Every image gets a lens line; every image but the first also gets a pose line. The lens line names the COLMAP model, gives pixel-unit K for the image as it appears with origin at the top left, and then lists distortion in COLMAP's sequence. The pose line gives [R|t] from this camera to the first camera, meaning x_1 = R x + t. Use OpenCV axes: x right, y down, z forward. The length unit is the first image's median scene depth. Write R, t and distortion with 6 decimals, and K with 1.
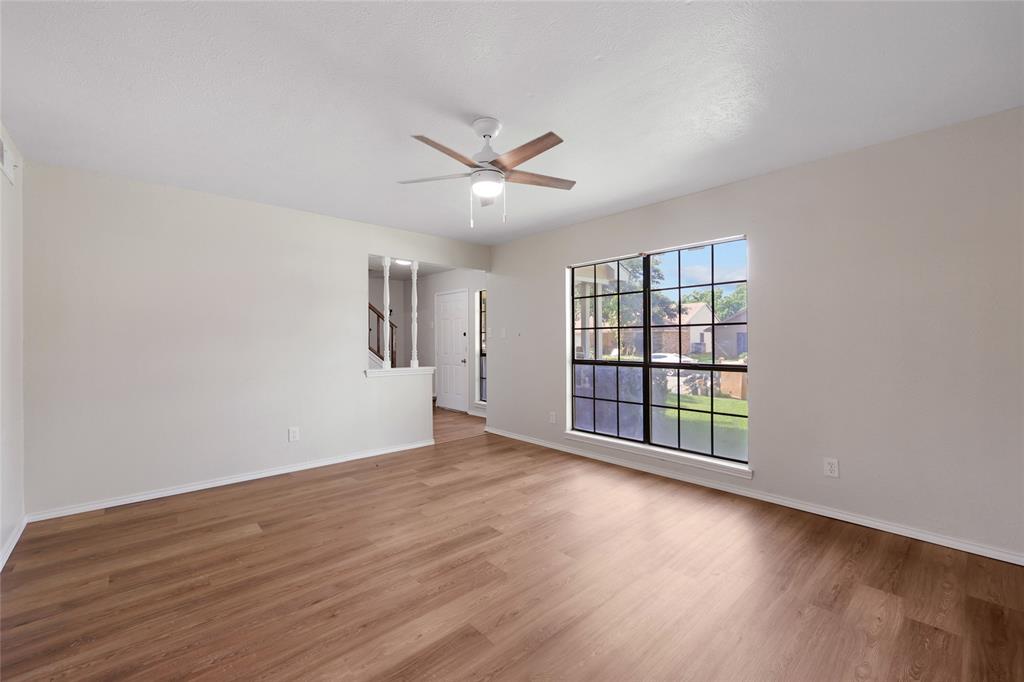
lens RADIAL K [[420.4, 0, 516.5], [0, 420.4, 339.7], [0, 0, 1]] dist [0.003071, -0.000875]
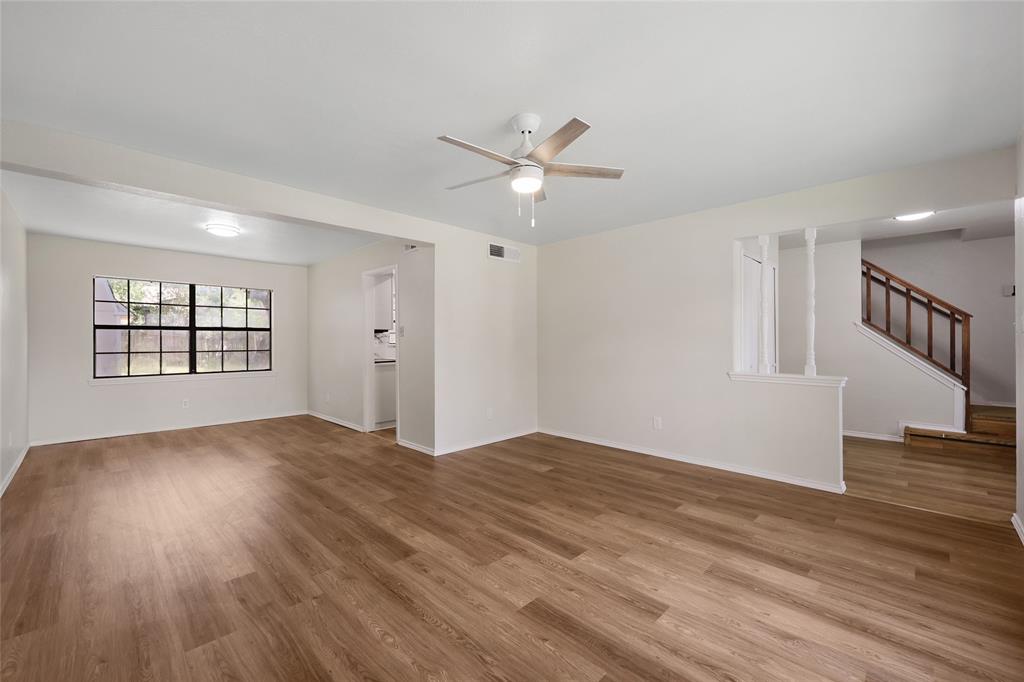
lens RADIAL K [[420.4, 0, 511.9], [0, 420.4, 339.6], [0, 0, 1]] dist [0.003071, -0.000875]
pose [[0.043671, 0.002224, -0.999043, 0.685045], [0.007518, 0.999968, 0.002555, -0.001679], [0.999018, -0.007623, 0.043653, 0.688122]]
